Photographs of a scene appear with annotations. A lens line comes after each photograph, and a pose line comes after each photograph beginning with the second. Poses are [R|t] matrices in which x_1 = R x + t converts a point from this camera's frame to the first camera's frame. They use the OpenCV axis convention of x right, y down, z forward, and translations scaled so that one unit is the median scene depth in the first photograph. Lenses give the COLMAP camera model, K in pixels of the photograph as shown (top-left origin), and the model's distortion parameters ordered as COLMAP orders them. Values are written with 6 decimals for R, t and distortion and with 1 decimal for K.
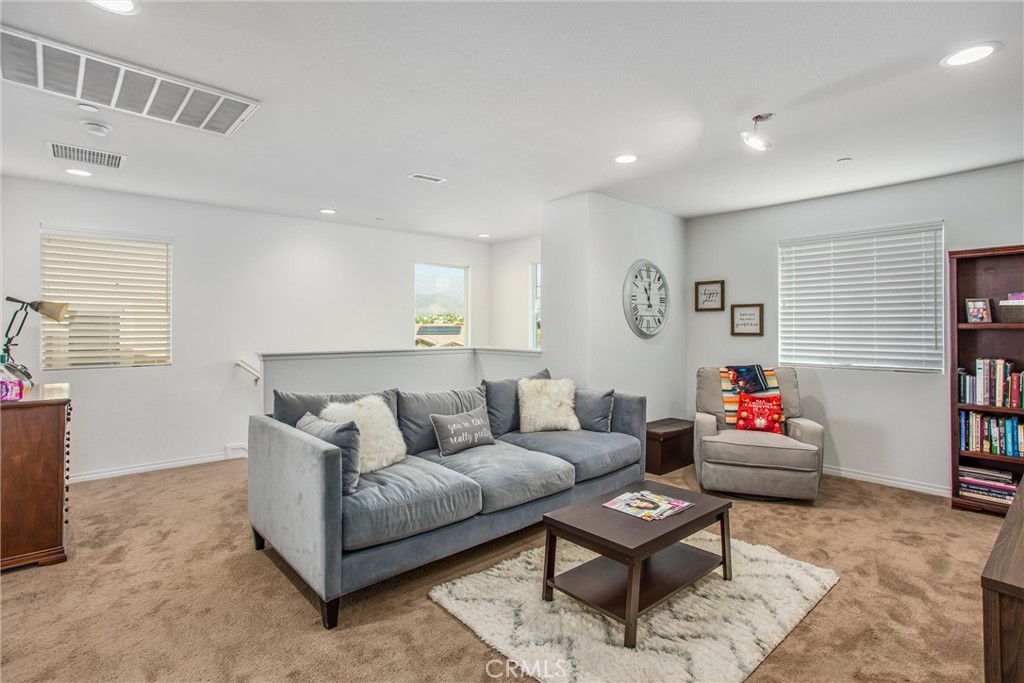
lens RADIAL K [[502.4, 0, 503.9], [0, 502.4, 332.8], [0, 0, 1]] dist [-0.033804, 0.017420]
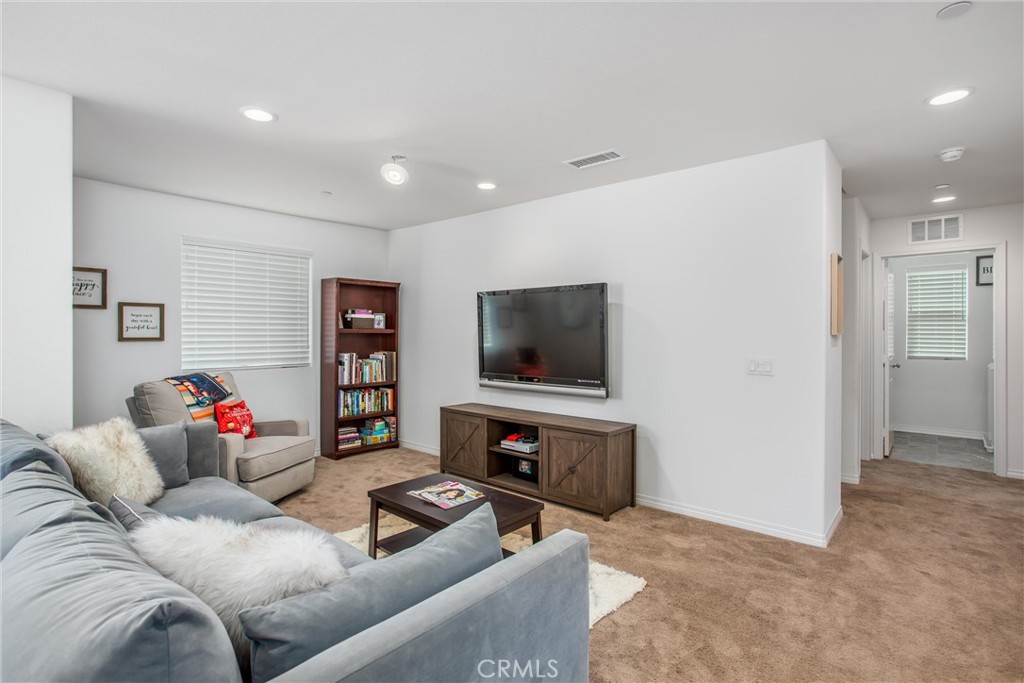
lens RADIAL K [[502.4, 0, 504.2], [0, 502.4, 337.0], [0, 0, 1]] dist [-0.033804, 0.017420]
pose [[-0.123675, -0.008835, 0.992283, -0.568711], [0.006304, 0.999933, 0.009689, -0.006744], [-0.992303, 0.007454, -0.123611, 0.706431]]
